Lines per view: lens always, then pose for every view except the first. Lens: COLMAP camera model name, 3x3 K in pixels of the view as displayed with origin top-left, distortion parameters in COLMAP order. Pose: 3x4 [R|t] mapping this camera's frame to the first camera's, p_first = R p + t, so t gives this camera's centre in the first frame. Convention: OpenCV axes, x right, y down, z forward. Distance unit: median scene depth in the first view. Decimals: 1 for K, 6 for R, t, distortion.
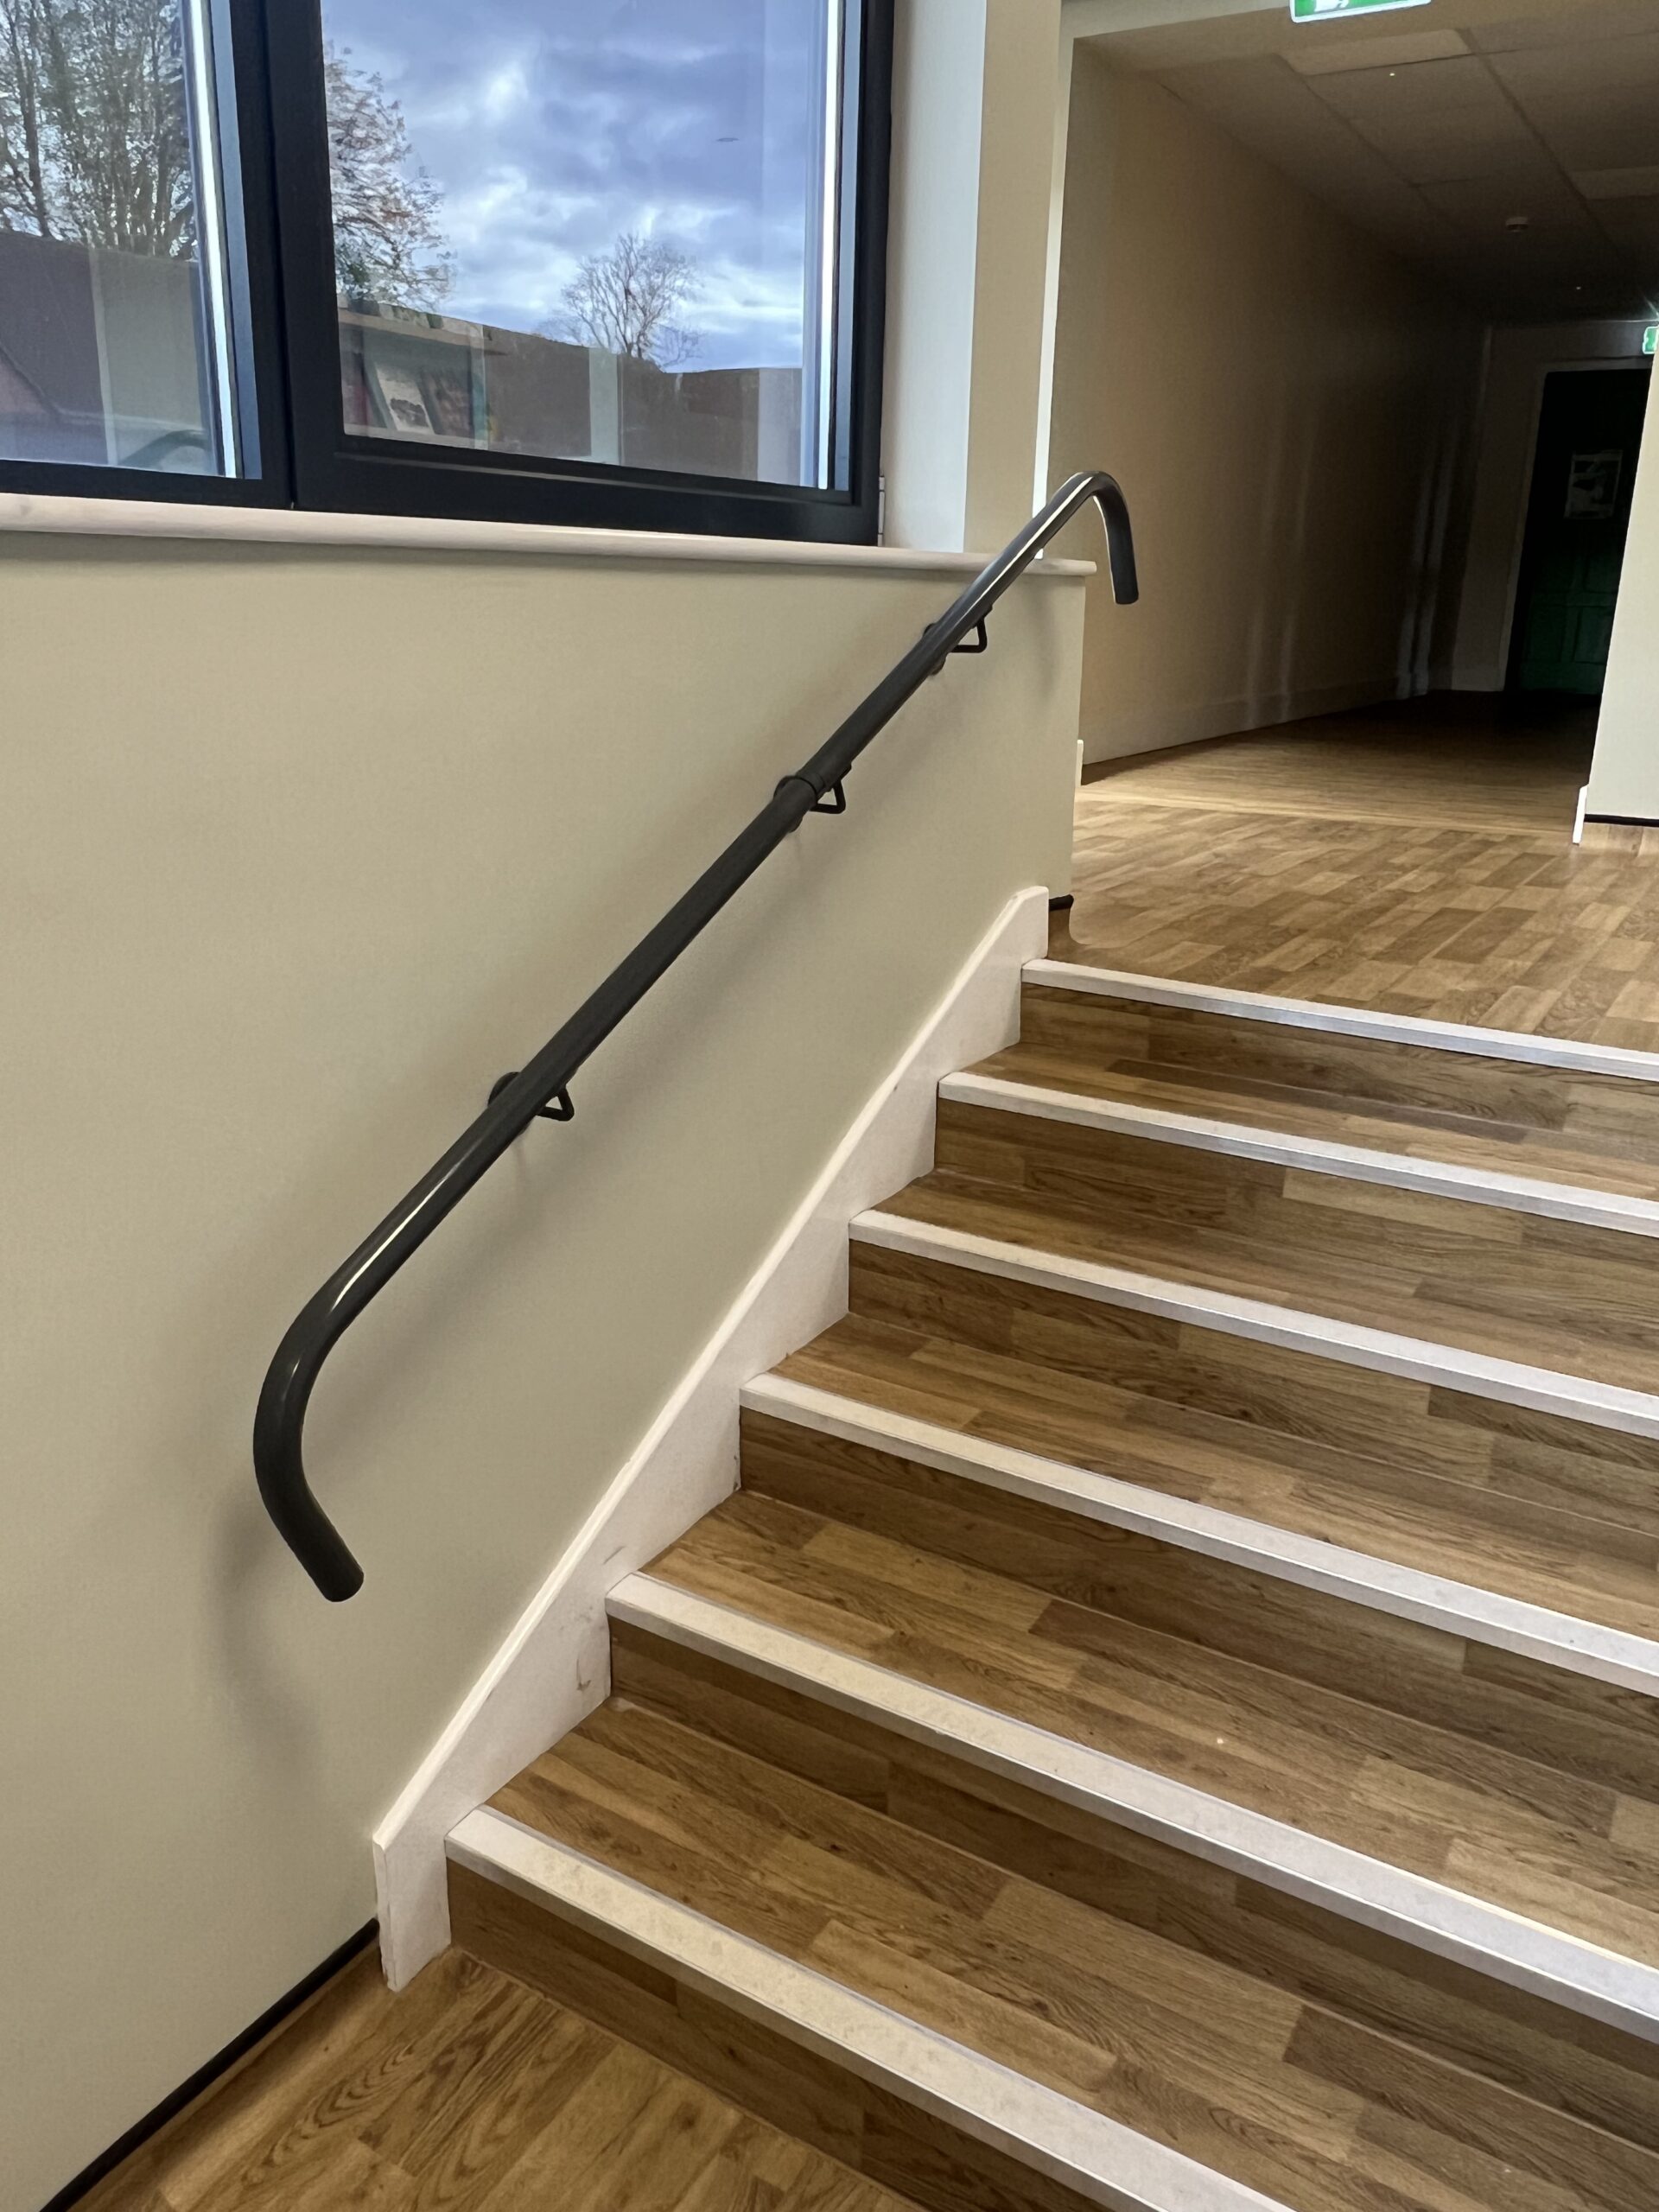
lens RADIAL K [[1698.6, 0, 829.5], [0, 1698.6, 1106.0], [0, 0, 1]] dist [0.070241, -0.001290]
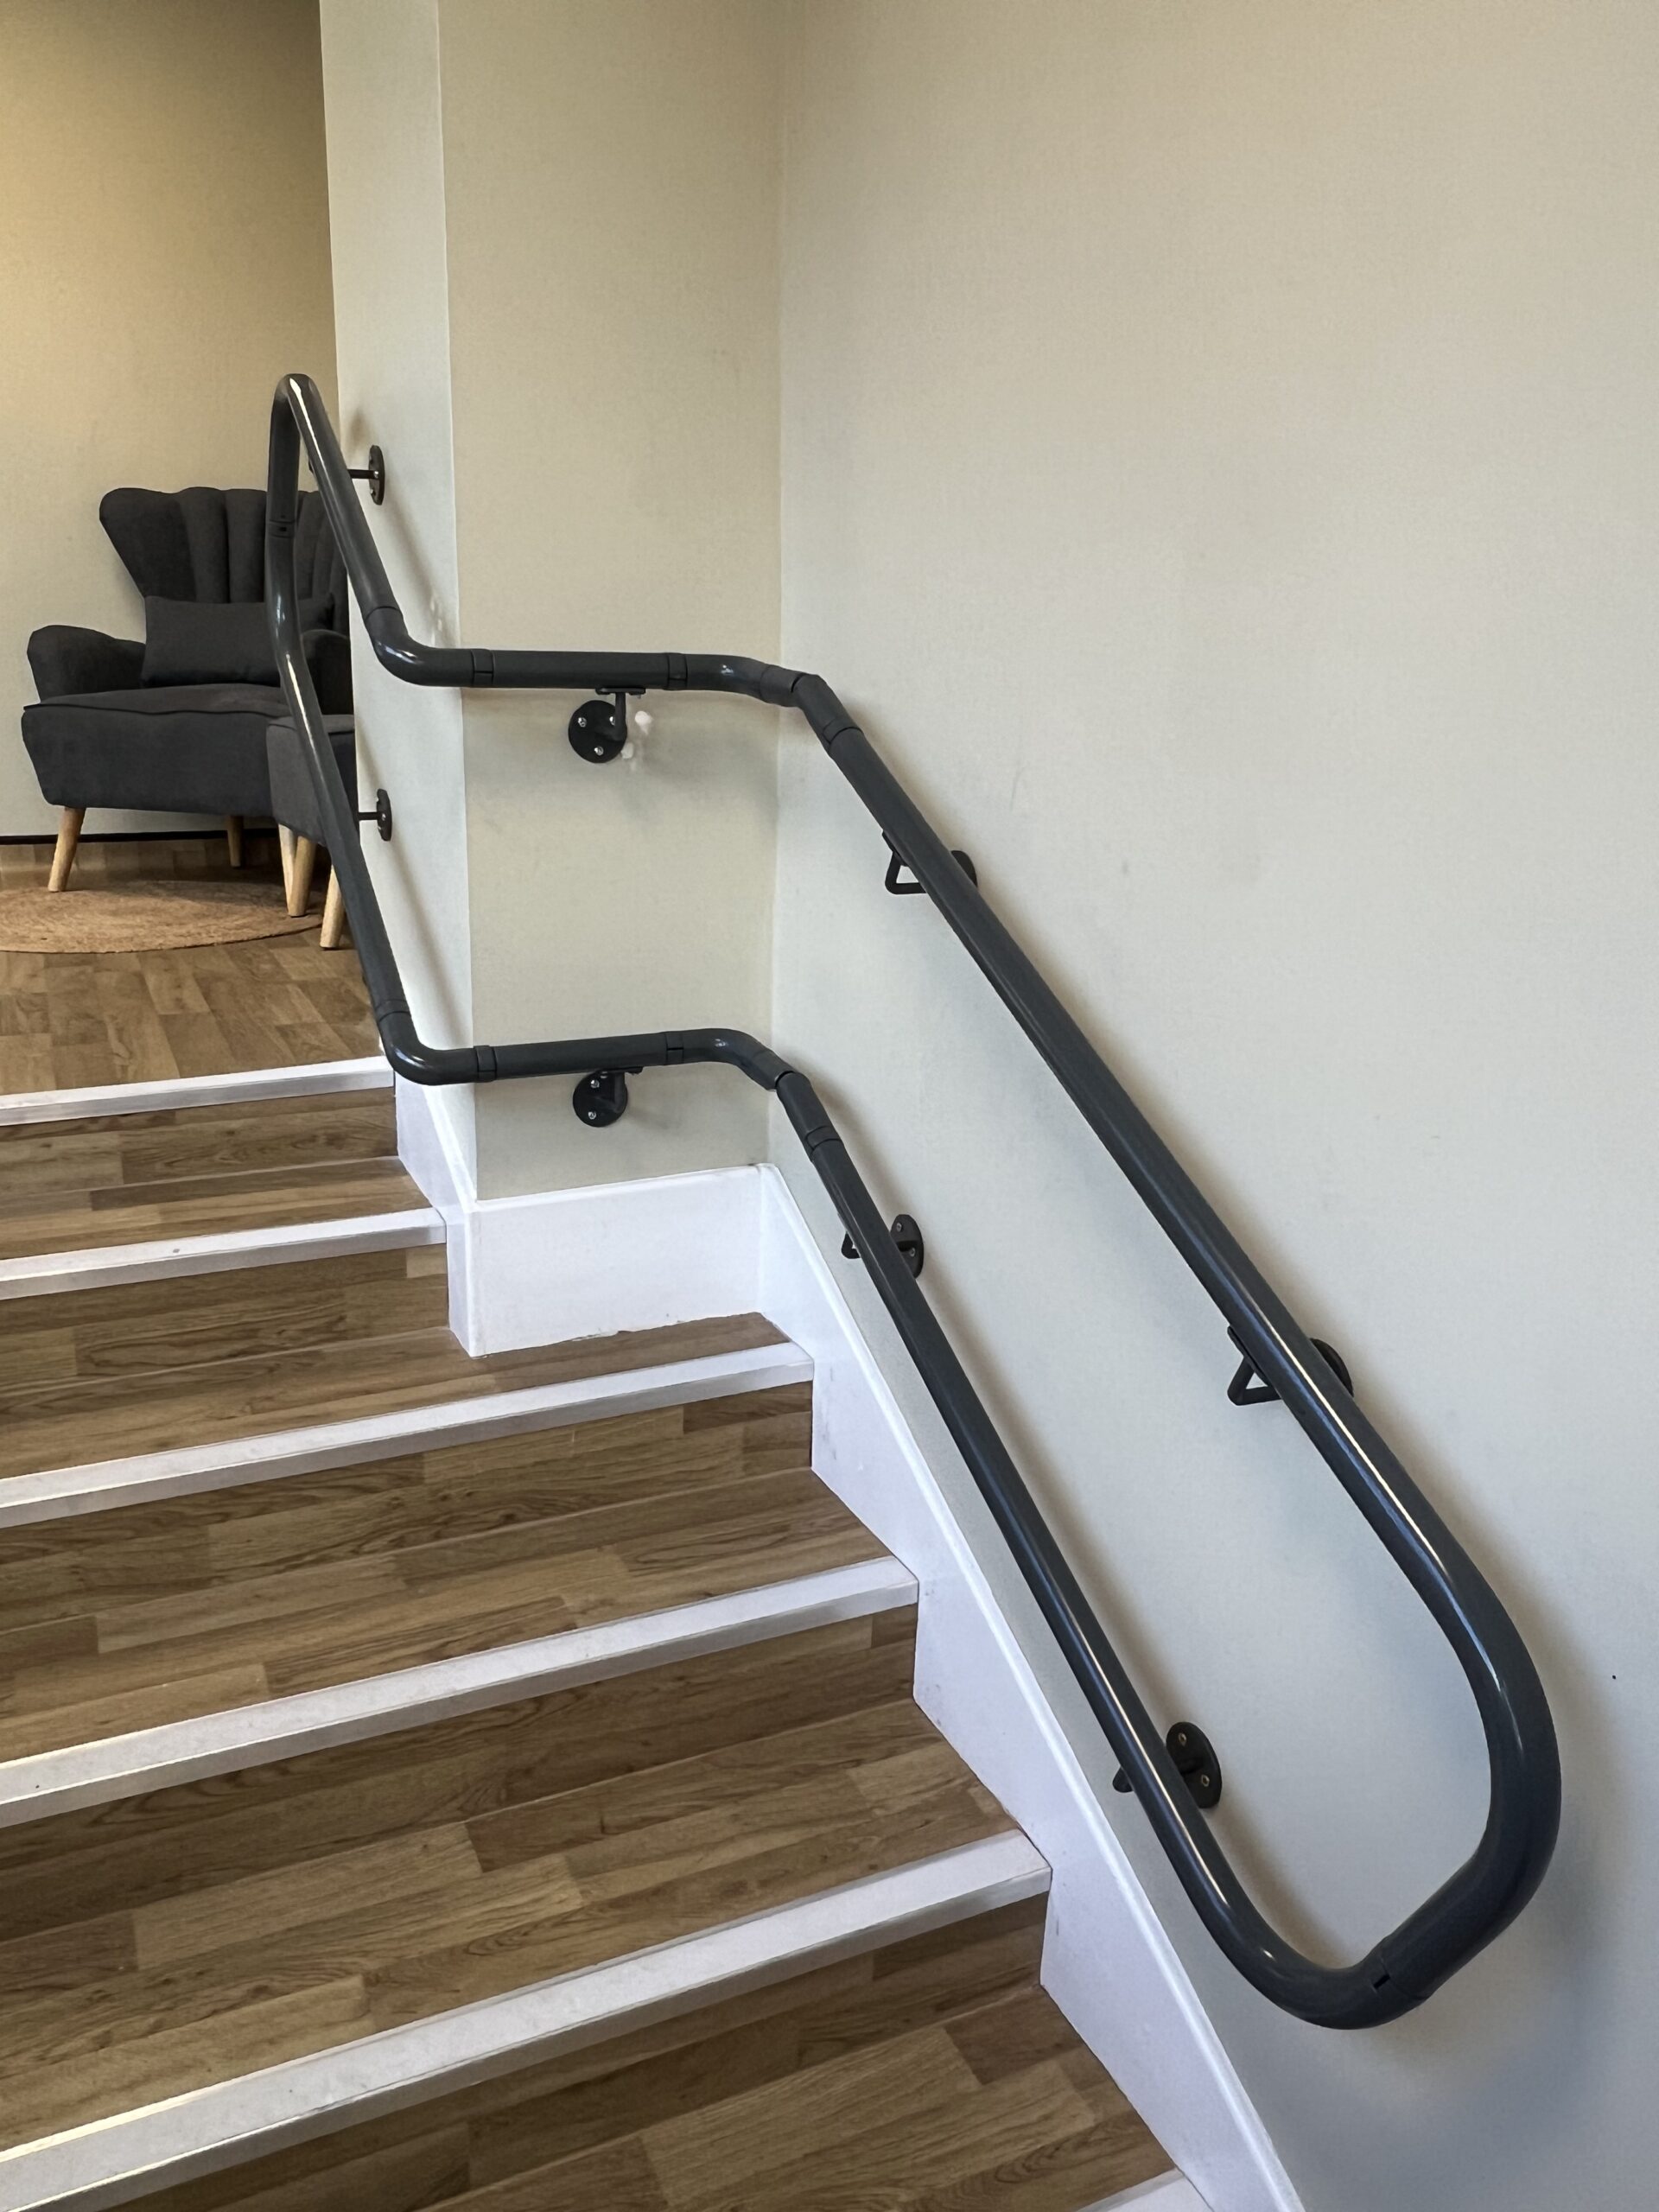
lens RADIAL K [[1683.7, 0, 787.1], [0, 1683.7, 1102.1], [0, 0, 1]] dist [-0.003806, -0.002286]
pose [[0.596870, -0.249033, 0.762712, -0.304413], [0.257671, 0.959752, 0.111725, -0.095834], [-0.759837, 0.129843, 0.637015, 0.307810]]
